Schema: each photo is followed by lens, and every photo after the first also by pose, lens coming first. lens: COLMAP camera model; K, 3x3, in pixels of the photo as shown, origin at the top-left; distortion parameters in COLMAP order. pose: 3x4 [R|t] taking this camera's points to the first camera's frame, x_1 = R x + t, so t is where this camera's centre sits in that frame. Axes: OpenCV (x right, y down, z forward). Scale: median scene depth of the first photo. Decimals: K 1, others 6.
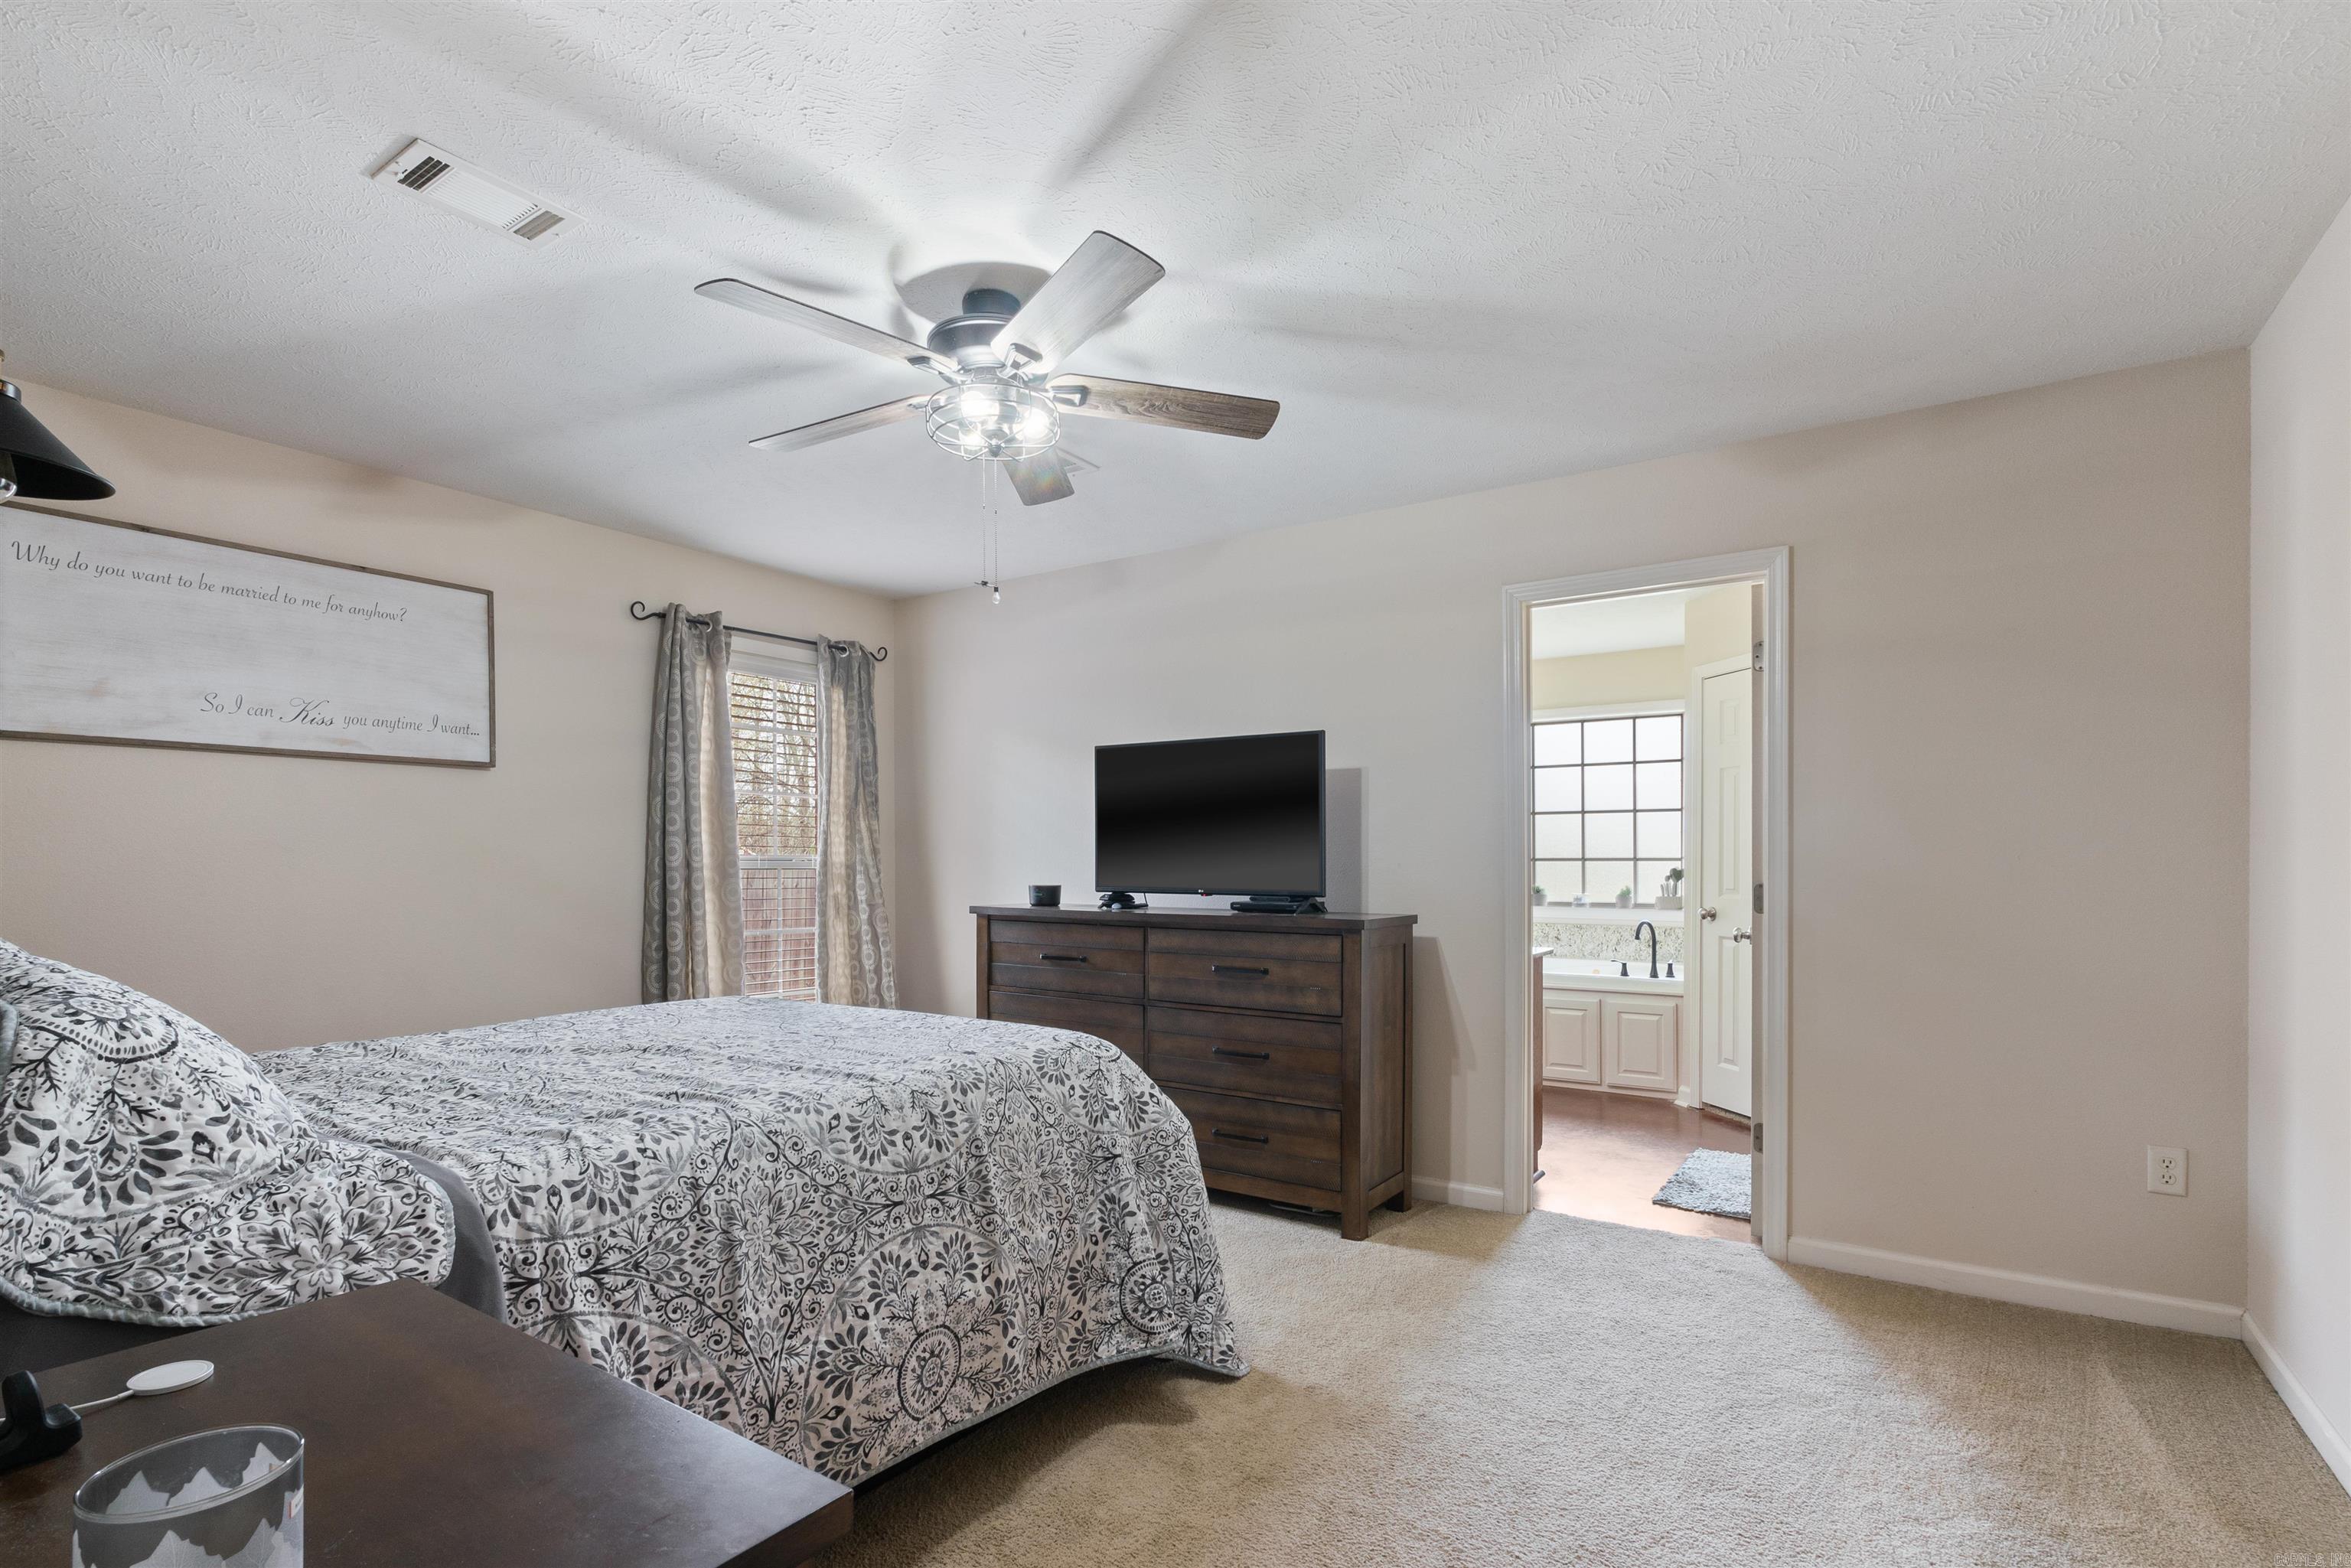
lens RADIAL K [[1104.8, 0, 1165.5], [0, 1104.8, 856.4], [0, 0, 1]] dist [-0.001013, 0.000584]
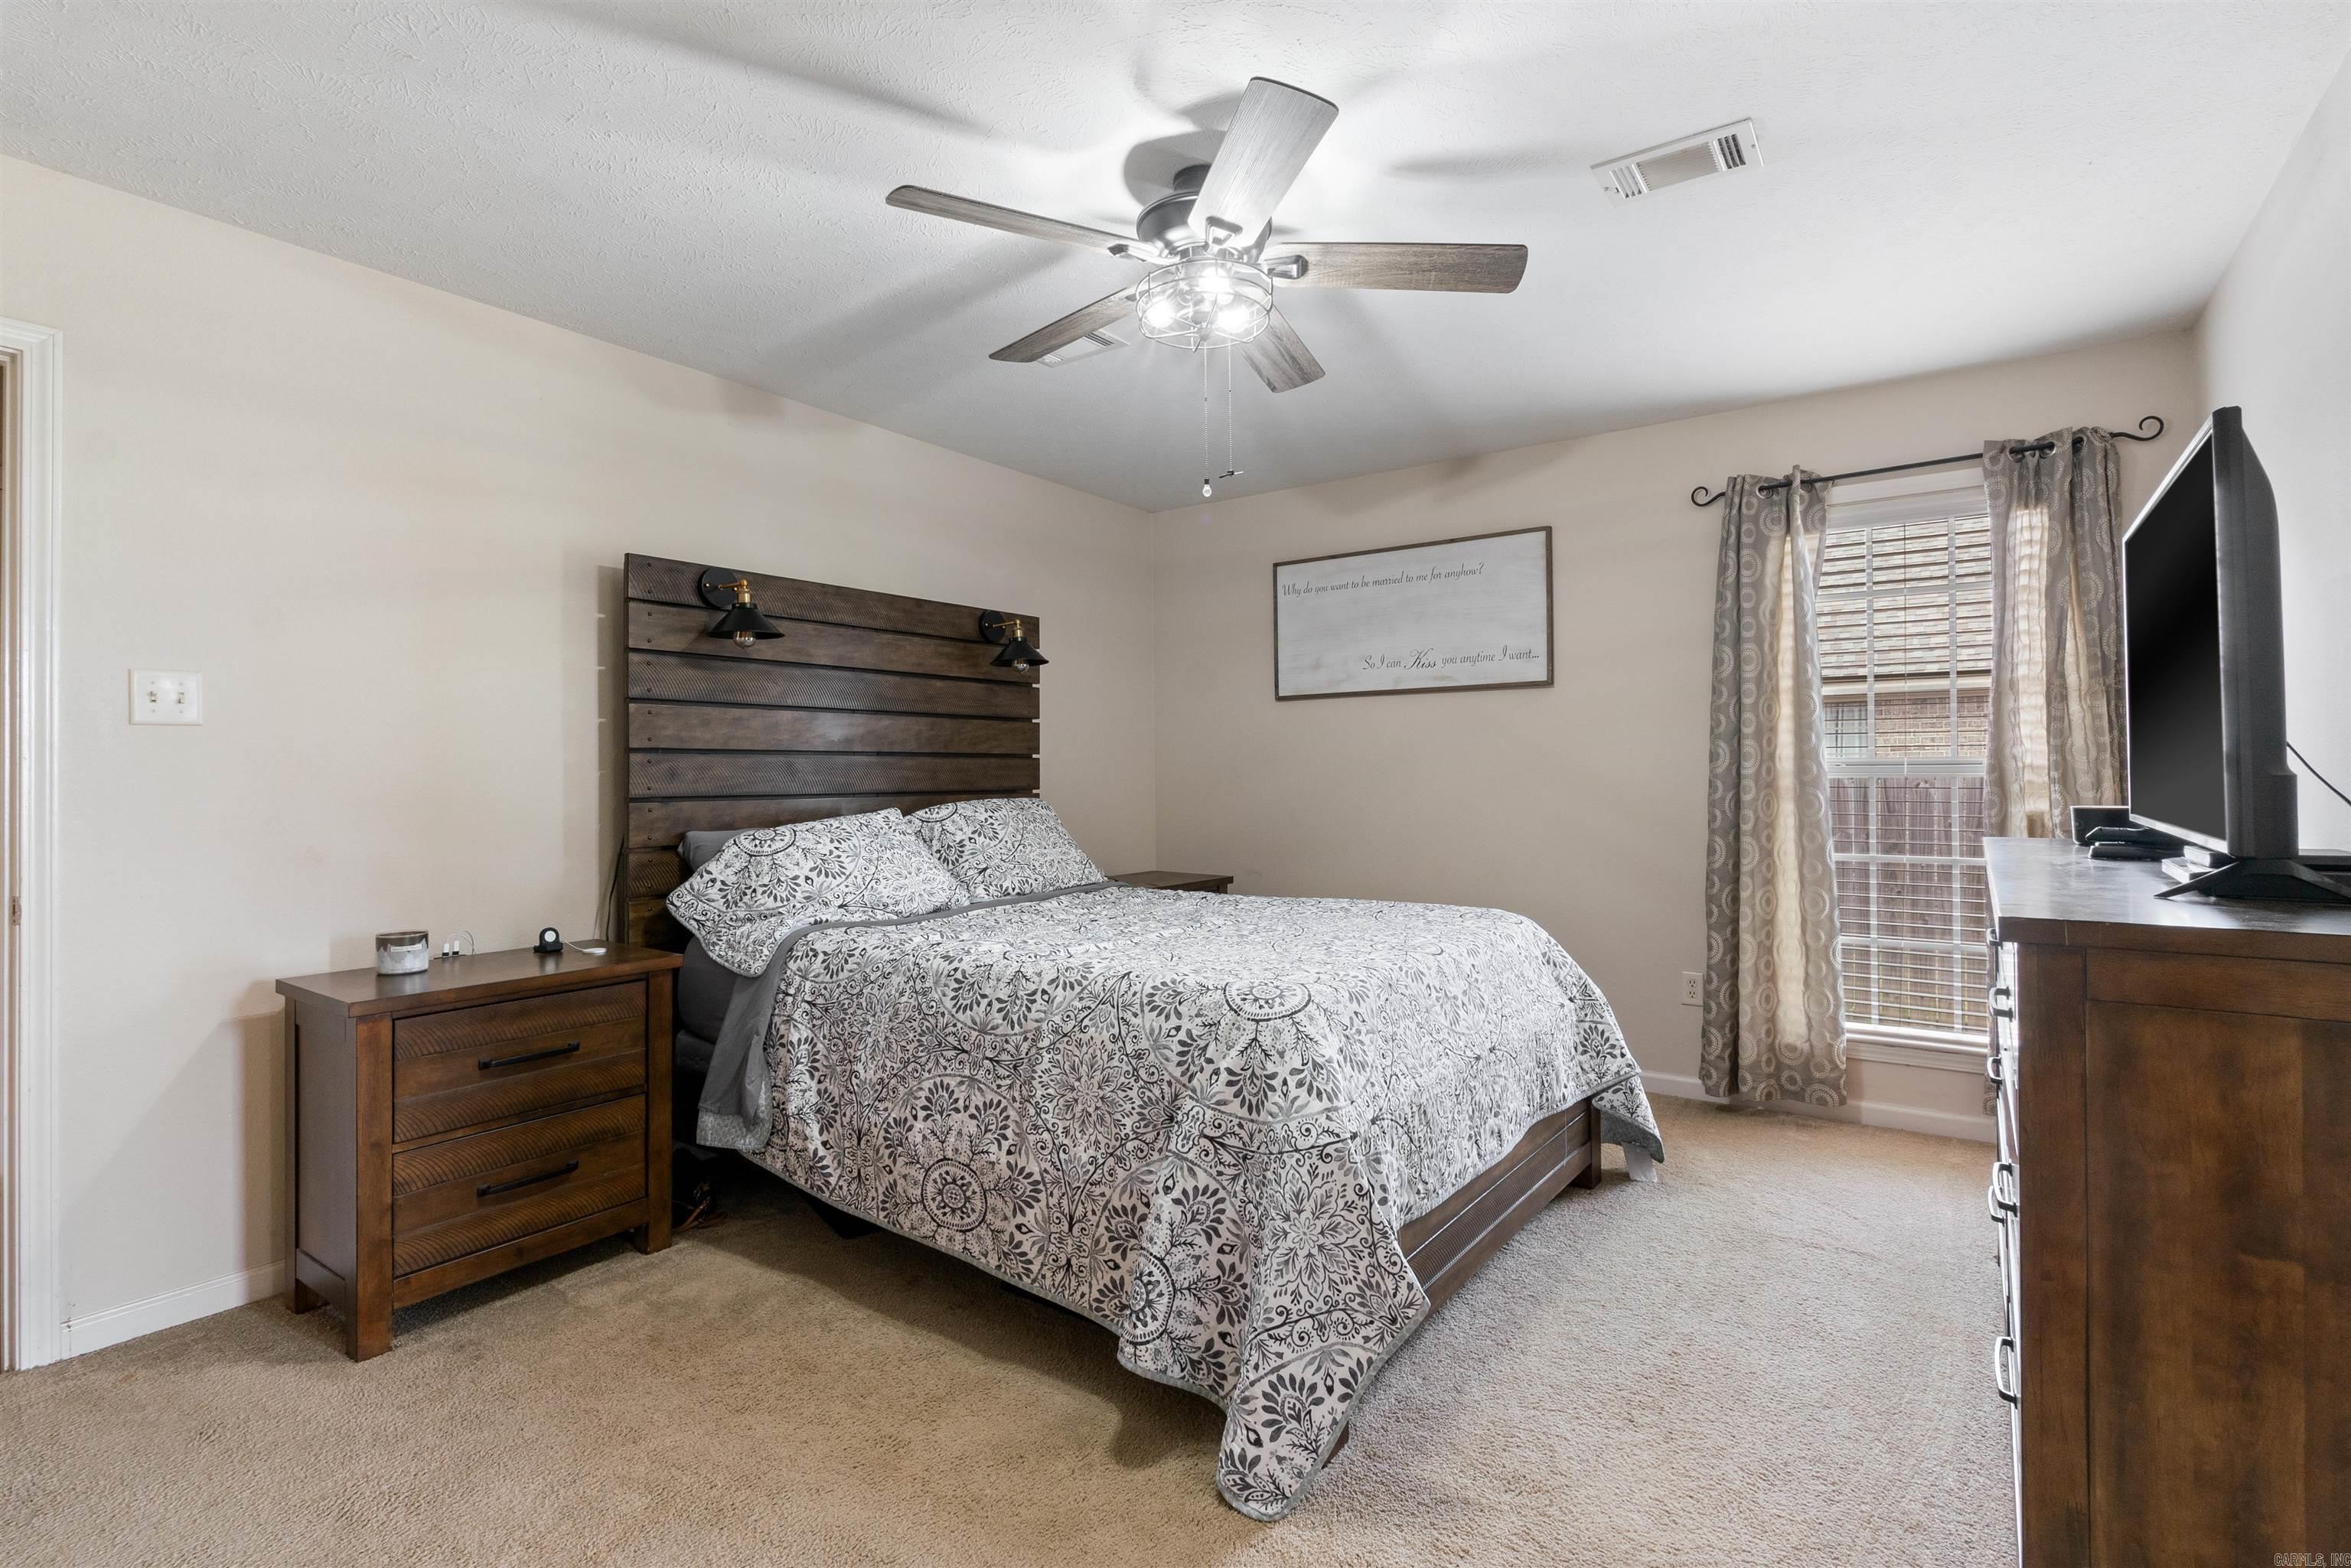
lens RADIAL K [[1115.0, 0, 1181.3], [0, 1115.0, 755.0], [0, 0, 1]] dist [-0.002906, 0.000208]
pose [[-0.014869, -0.016070, -0.999760, 0.880986], [0.013821, 0.999772, -0.016276, 0.005478], [0.999794, -0.014060, -0.014643, 1.106406]]
